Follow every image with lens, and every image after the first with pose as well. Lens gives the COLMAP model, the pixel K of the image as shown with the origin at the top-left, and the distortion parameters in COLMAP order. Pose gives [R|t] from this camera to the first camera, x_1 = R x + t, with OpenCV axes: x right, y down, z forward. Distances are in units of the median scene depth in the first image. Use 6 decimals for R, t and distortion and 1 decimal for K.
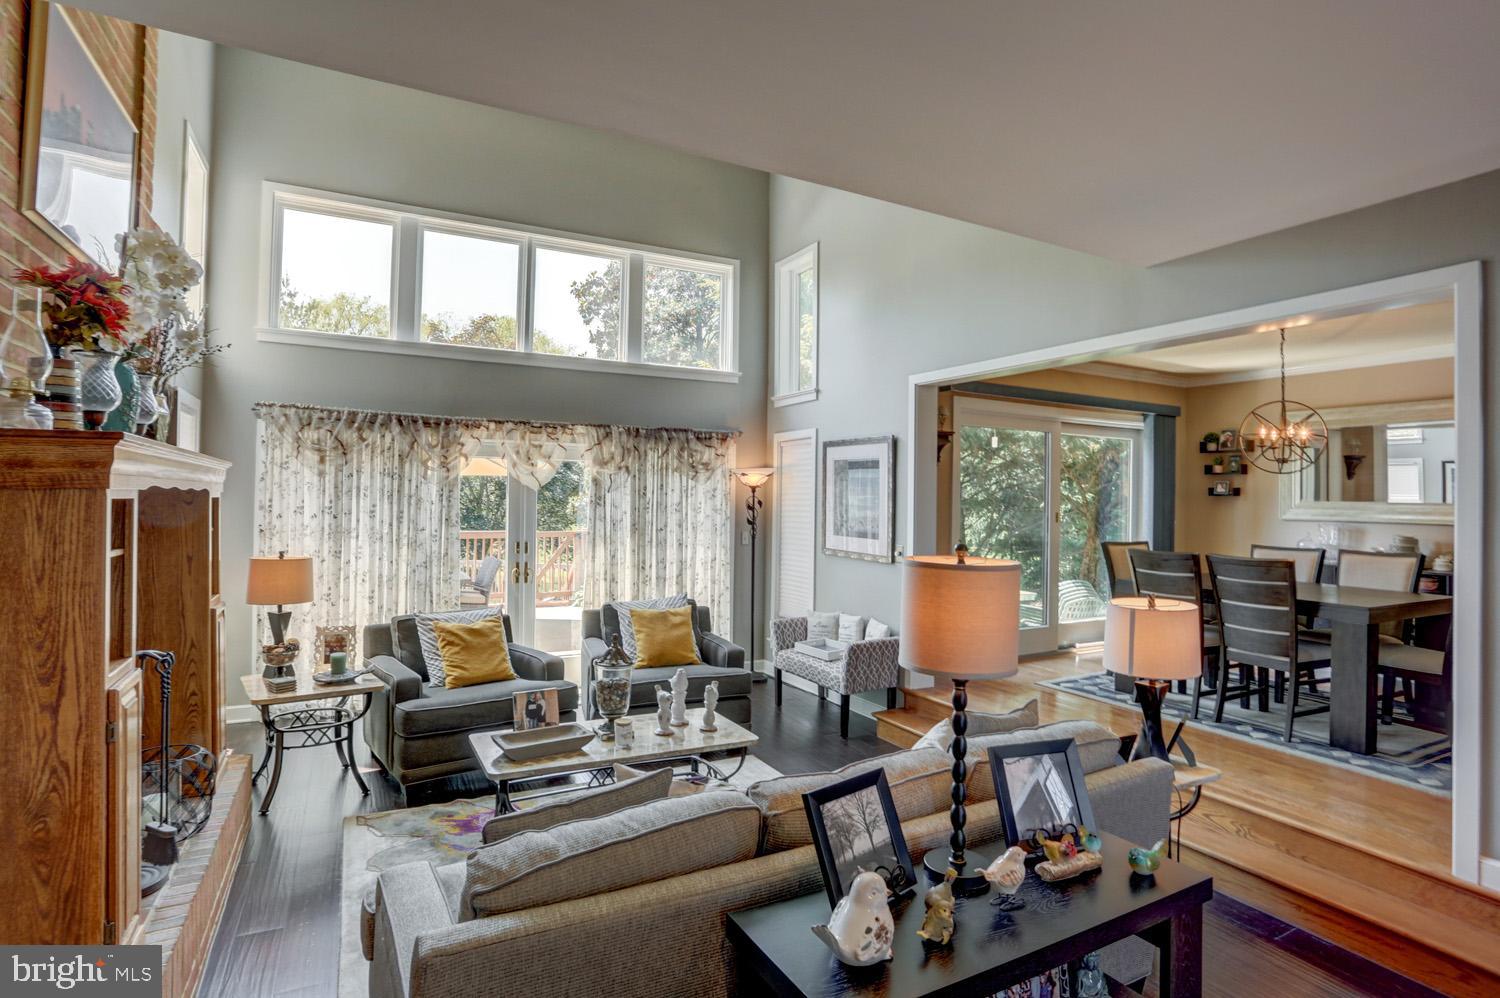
lens RADIAL K [[775.0, 0, 750.1], [0, 775.0, 489.0], [0, 0, 1]] dist [-0.048573, 0.000900]
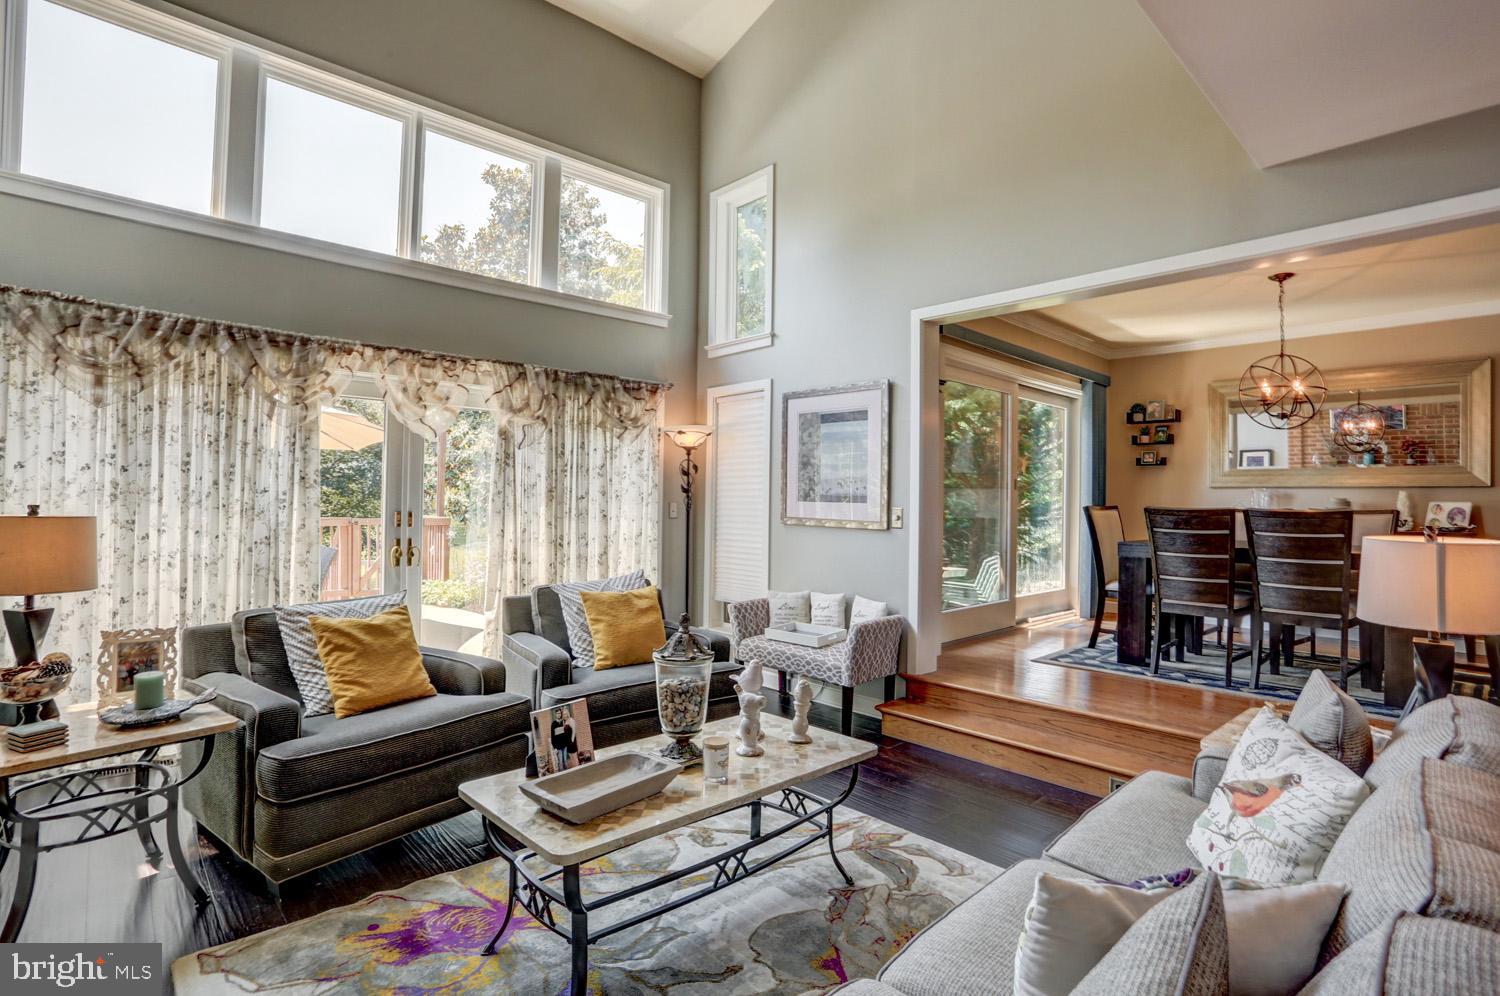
lens RADIAL K [[747.8, 0, 758.4], [0, 747.8, 485.0], [0, 0, 1]] dist [-0.049540, 0.020493]
pose [[0.966035, 0.003526, 0.258386, -0.162826], [-0.002562, 0.999988, -0.004066, 0.049095], [-0.258397, 0.003266, 0.966033, 0.231292]]
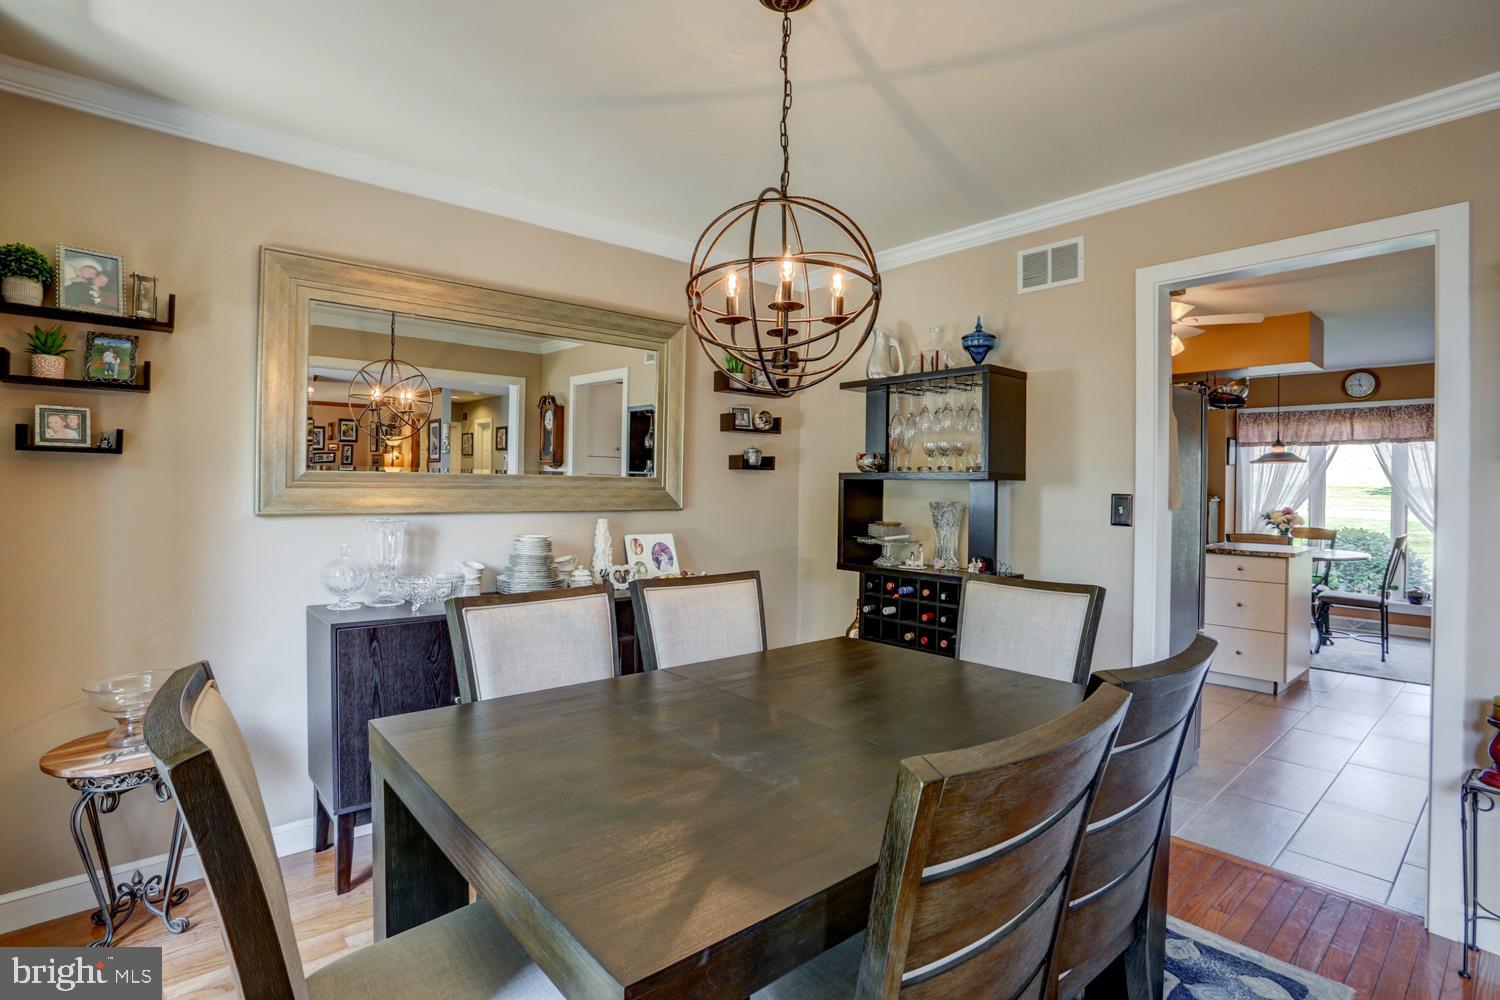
lens RADIAL K [[747.8, 0, 758.4], [0, 747.8, 487.0], [0, 0, 1]] dist [-0.049540, 0.020493]
pose [[-0.212233, -0.013273, 0.977129, 0.315923], [-0.022847, 0.999702, 0.008618, 0.017921], [-0.976952, -0.020495, -0.212473, 0.954475]]
